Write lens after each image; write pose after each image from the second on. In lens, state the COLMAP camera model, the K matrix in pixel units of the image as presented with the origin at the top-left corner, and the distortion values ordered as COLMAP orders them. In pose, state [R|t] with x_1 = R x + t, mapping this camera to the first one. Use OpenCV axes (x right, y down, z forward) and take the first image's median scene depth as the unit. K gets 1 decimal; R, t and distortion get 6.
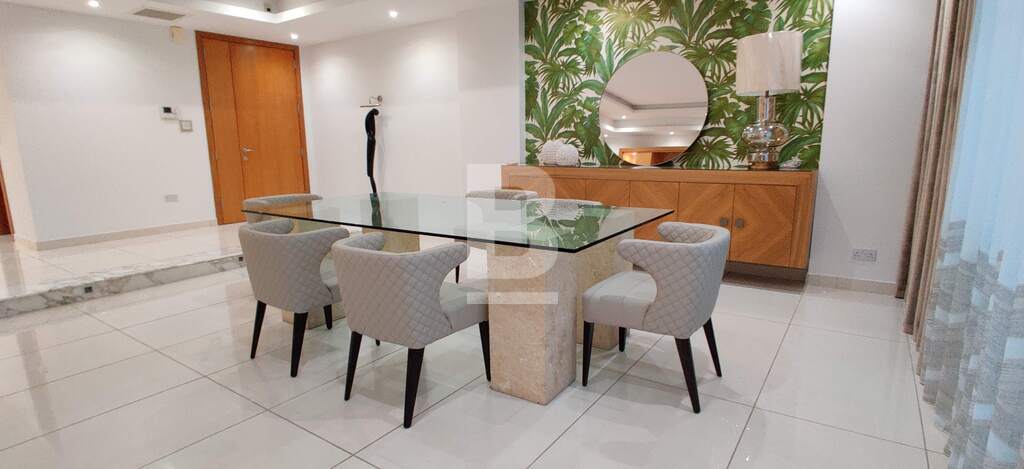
lens RADIAL K [[508.5, 0, 510.0], [0, 508.5, 240.7], [0, 0, 1]] dist [-0.014709, 0.005753]
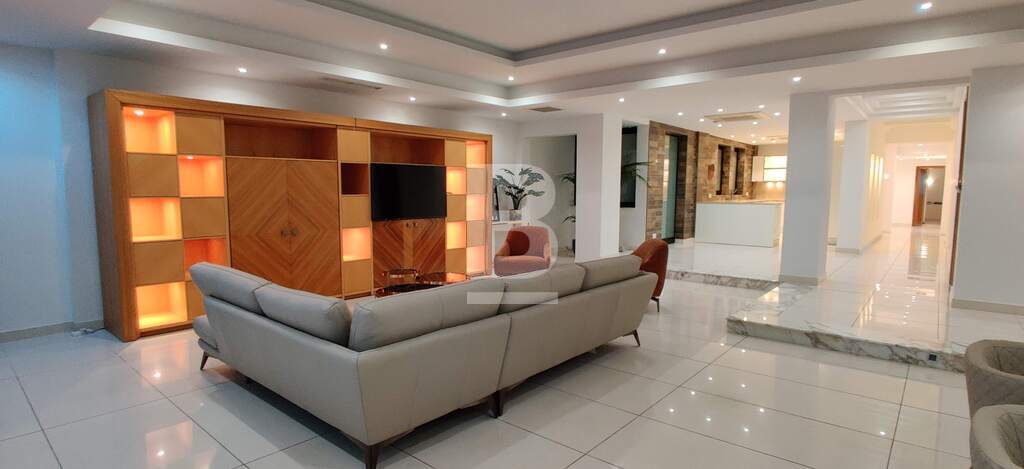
lens RADIAL K [[508.5, 0, 508.4], [0, 508.5, 243.2], [0, 0, 1]] dist [-0.014709, 0.005753]
pose [[-0.096809, 0.122019, -0.987795, 0.118779], [-0.193290, 0.971257, 0.138920, -0.062652], [0.976354, 0.204379, -0.070442, 0.148841]]
